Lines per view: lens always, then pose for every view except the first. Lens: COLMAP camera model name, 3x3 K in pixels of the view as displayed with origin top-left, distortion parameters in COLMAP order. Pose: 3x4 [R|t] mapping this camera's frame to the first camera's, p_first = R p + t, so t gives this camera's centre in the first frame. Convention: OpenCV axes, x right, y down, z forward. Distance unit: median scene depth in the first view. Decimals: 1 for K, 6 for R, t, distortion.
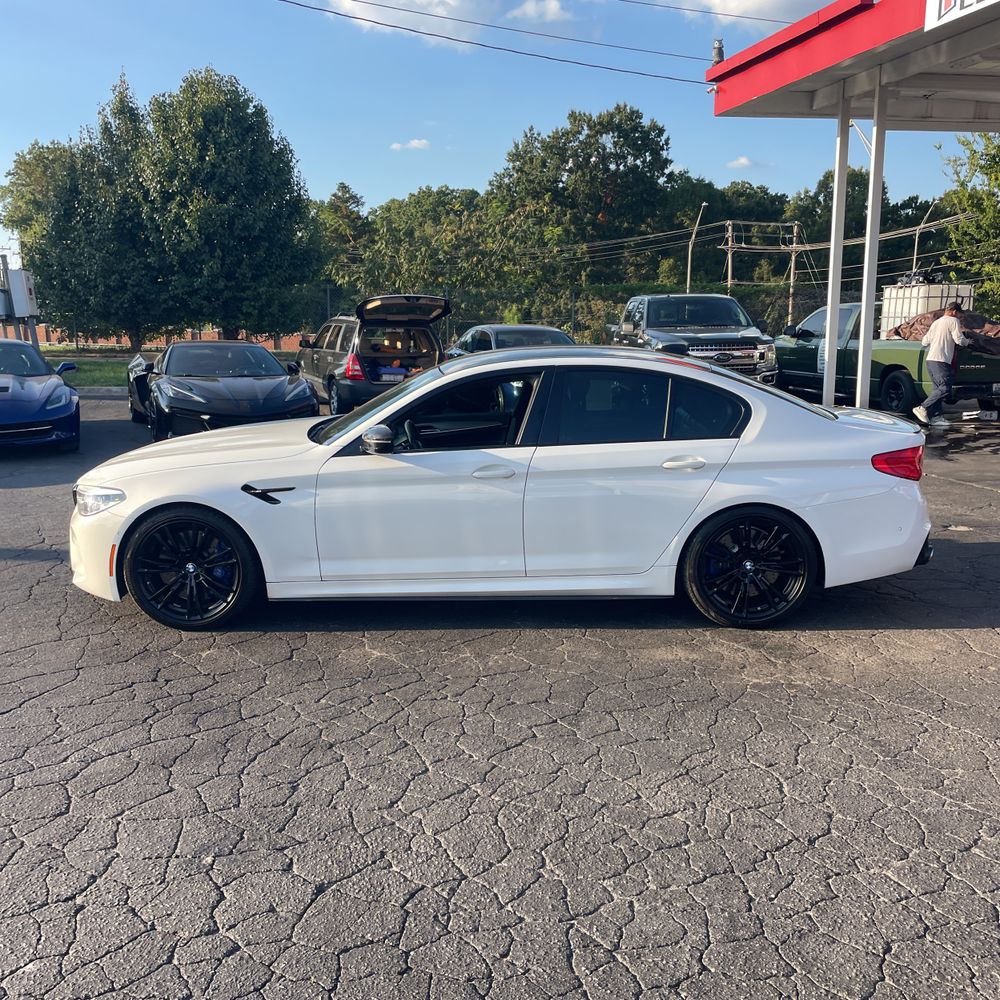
lens RADIAL K [[1050.8, 0, 499.7], [0, 1050.8, 500.4], [0, 0, 1]] dist [0.018689, 0.000000]
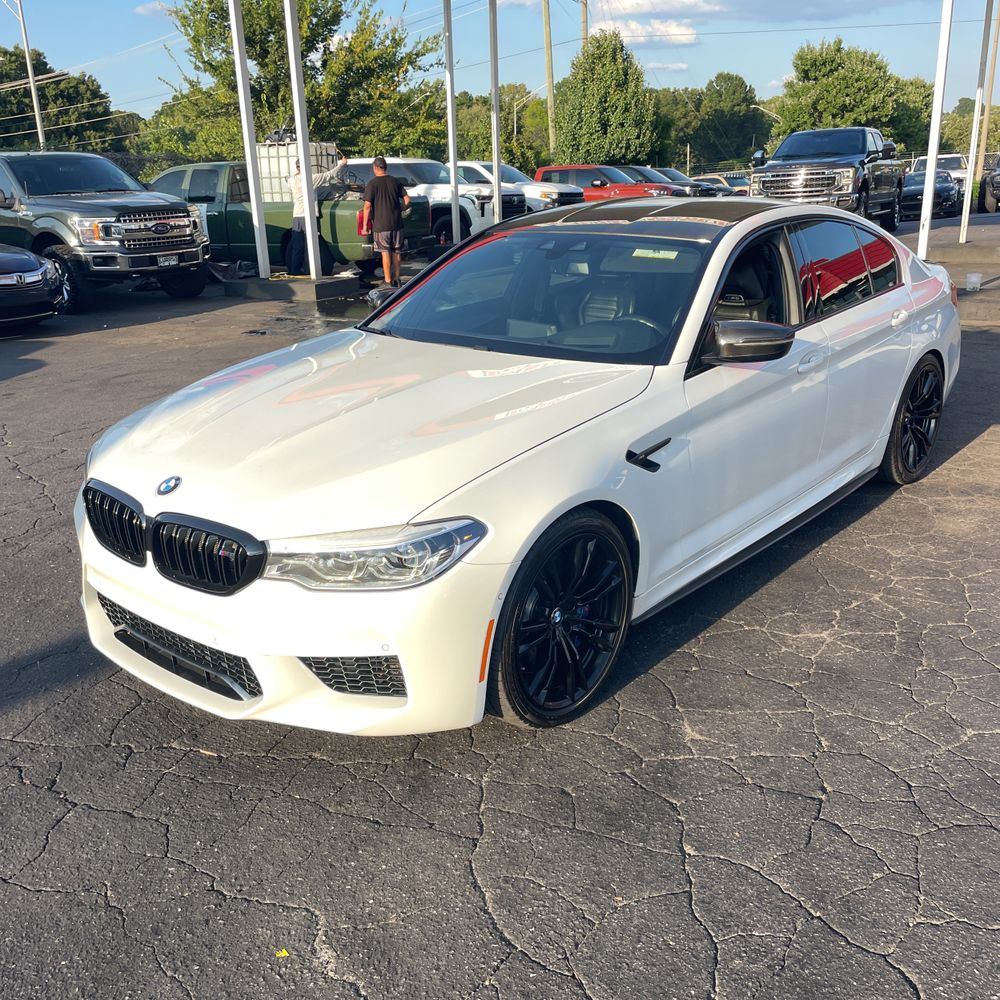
lens RADIAL K [[978.7, 0, 499.8], [0, 978.7, 500.5], [0, 0, 1]] dist [0.013113, 0.000000]
pose [[0.672689, -0.259117, 0.693072, -0.681599], [0.161179, 0.965499, 0.204530, -0.112950], [-0.722157, -0.025877, 0.691245, 0.665656]]
